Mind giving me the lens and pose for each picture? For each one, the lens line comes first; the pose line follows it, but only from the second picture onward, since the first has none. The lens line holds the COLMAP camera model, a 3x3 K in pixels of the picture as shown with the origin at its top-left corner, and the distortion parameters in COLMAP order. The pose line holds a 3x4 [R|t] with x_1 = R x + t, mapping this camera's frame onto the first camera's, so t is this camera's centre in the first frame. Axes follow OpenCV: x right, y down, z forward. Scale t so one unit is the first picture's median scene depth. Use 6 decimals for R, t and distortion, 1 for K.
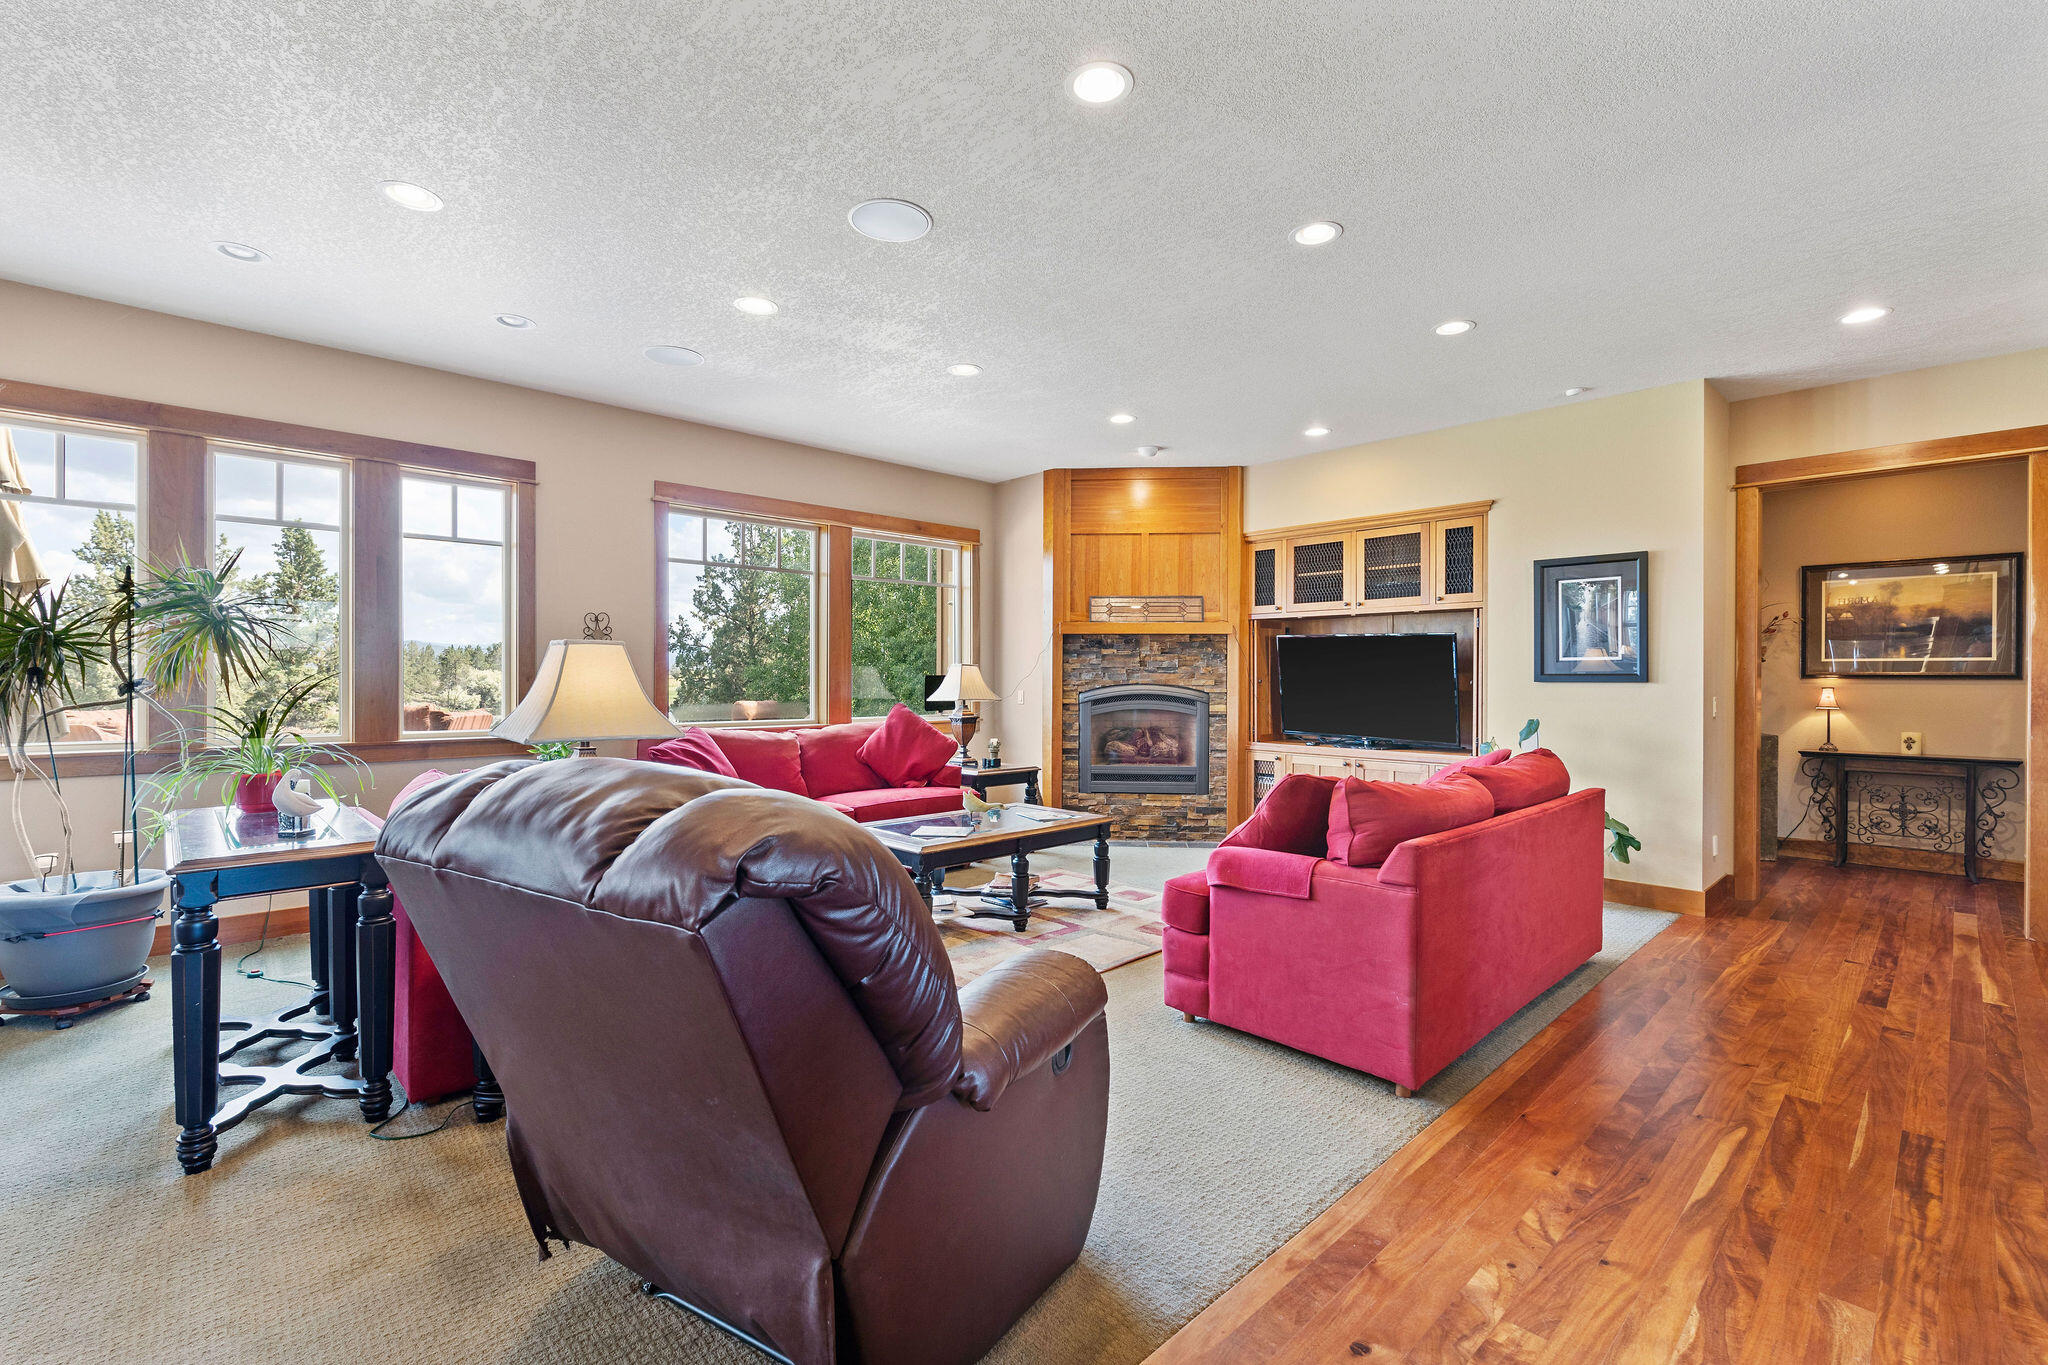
lens RADIAL K [[882.9, 0, 1021.2], [0, 882.9, 681.6], [0, 0, 1]] dist [0.003003, -0.000489]
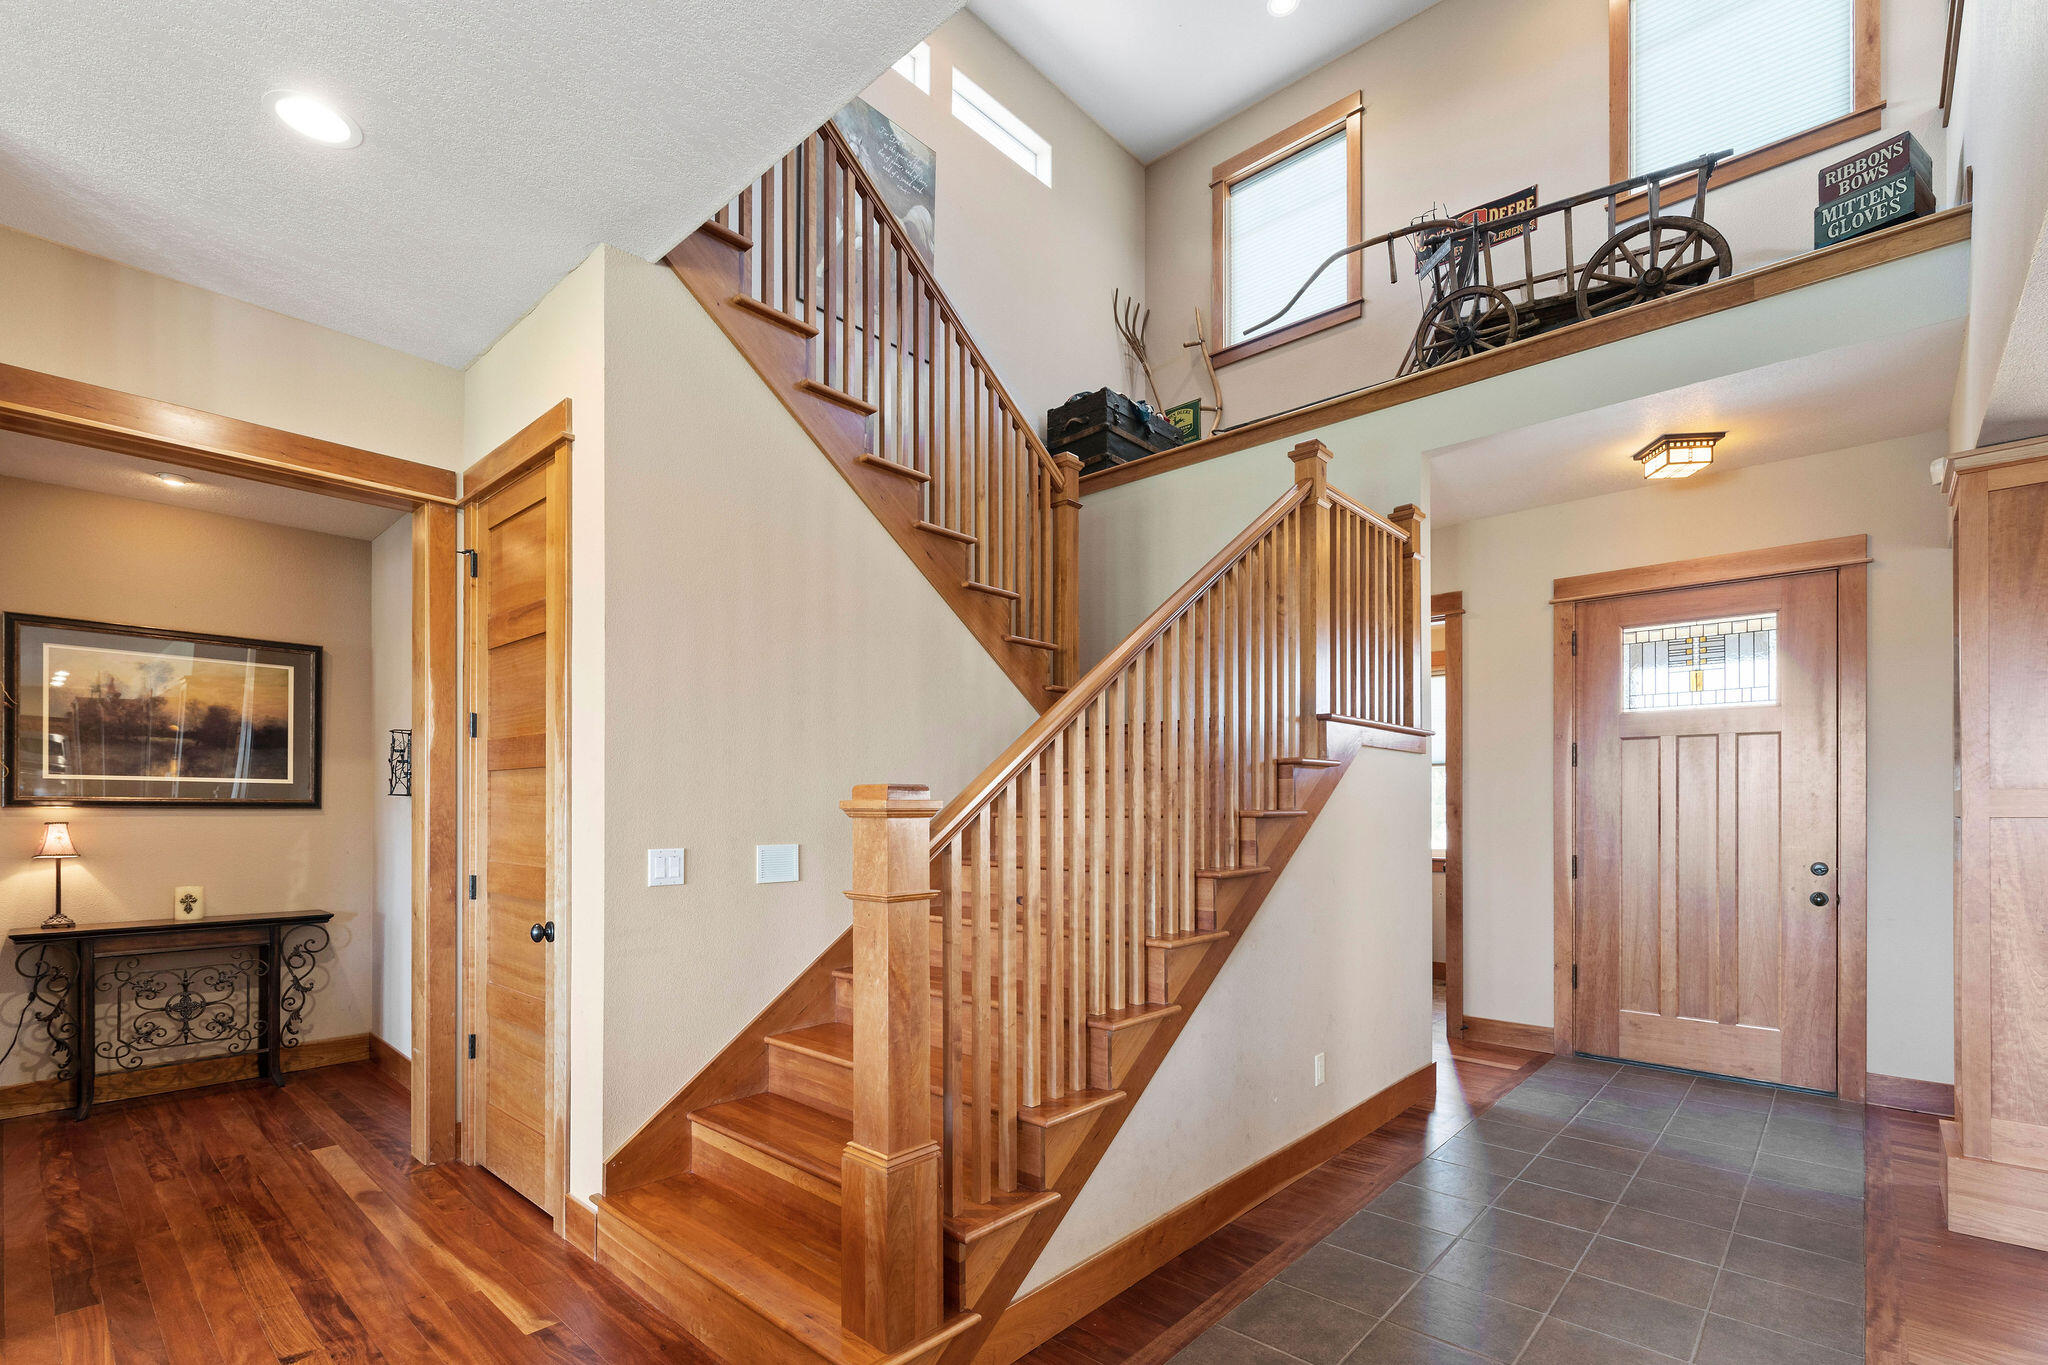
lens RADIAL K [[882.9, 0, 954.9], [0, 882.9, 803.8], [0, 0, 1]] dist [0.003003, -0.000489]
pose [[-0.070373, 0.002662, 0.997517, 0.270085], [0.001088, 0.999996, -0.002592, -0.003467], [-0.997520, 0.000903, -0.070375, 0.434746]]
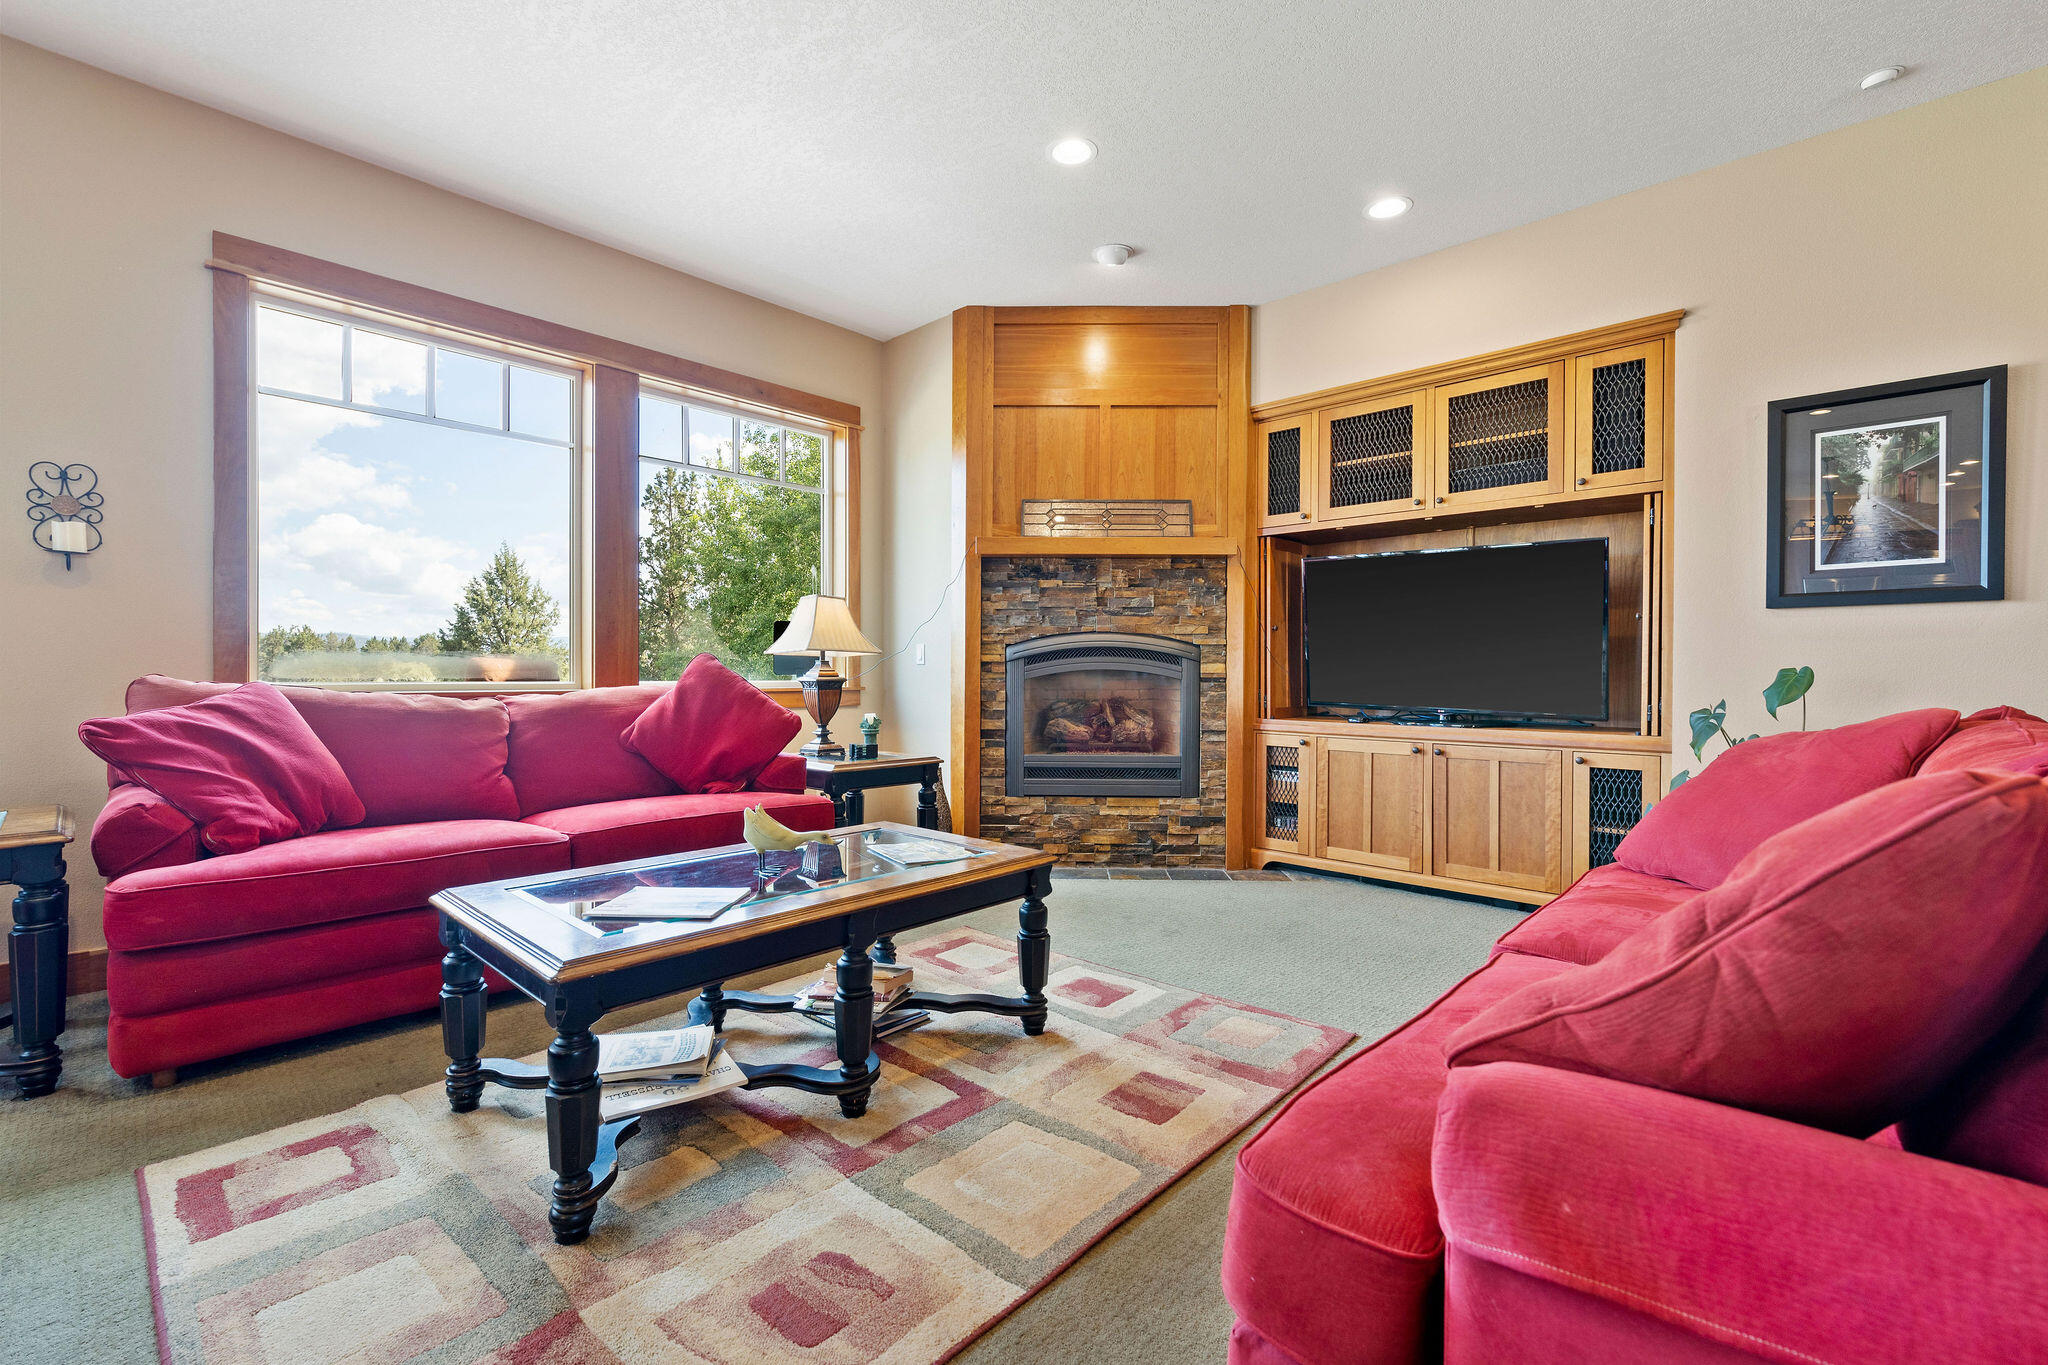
lens RADIAL K [[882.9, 0, 1020.6], [0, 882.9, 678.4], [0, 0, 1]] dist [0.003003, -0.000489]
pose [[0.998061, 0.000180, 0.062242, 0.040381], [-0.000499, 0.999987, 0.005110, 0.038812], [-0.062240, -0.005132, 0.998048, 0.385440]]
